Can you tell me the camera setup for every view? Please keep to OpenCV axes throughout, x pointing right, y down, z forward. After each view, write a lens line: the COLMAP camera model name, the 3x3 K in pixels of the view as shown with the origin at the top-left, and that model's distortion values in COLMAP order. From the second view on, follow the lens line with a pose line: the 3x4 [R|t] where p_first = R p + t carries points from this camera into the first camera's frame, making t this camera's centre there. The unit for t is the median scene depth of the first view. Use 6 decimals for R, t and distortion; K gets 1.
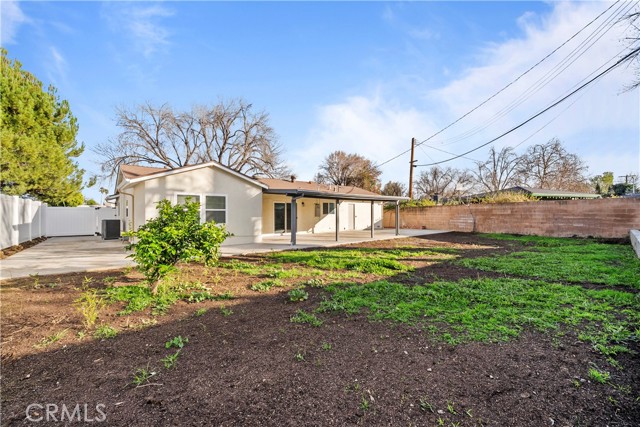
lens RADIAL K [[257.1, 0, 322.7], [0, 257.1, 215.0], [0, 0, 1]] dist [-0.002316, -0.001174]
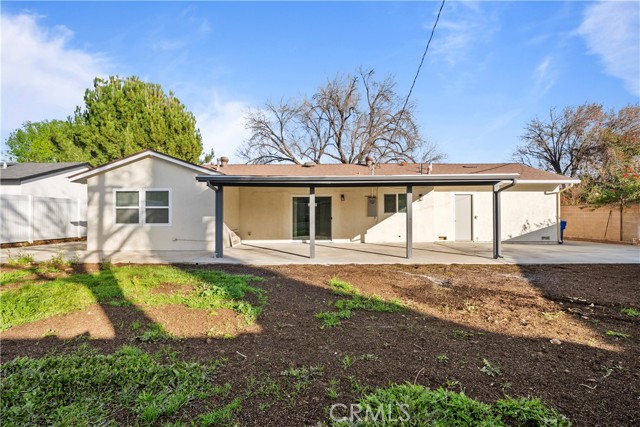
lens RADIAL K [[313.1, 0, 319.7], [0, 313.1, 212.0], [0, 0, 1]] dist [-0.008543, -0.000443]
pose [[0.746146, -0.004036, -0.665770, 0.390704], [-0.001765, 0.999966, -0.008040, 0.001270], [0.665780, 0.007174, 0.746114, 0.349415]]
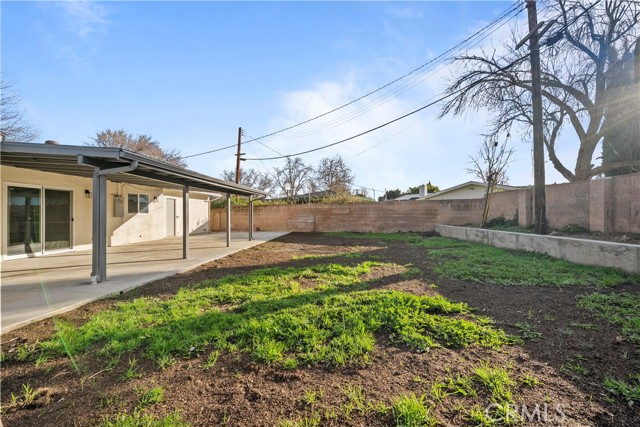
lens RADIAL K [[257.1, 0, 314.8], [0, 257.1, 215.1], [0, 0, 1]] dist [-0.002316, -0.001174]
pose [[0.732049, -0.000166, 0.681252, -0.089516], [0.003990, 0.999984, -0.004044, 0.006747], [-0.681240, 0.005679, 0.732038, 0.274502]]
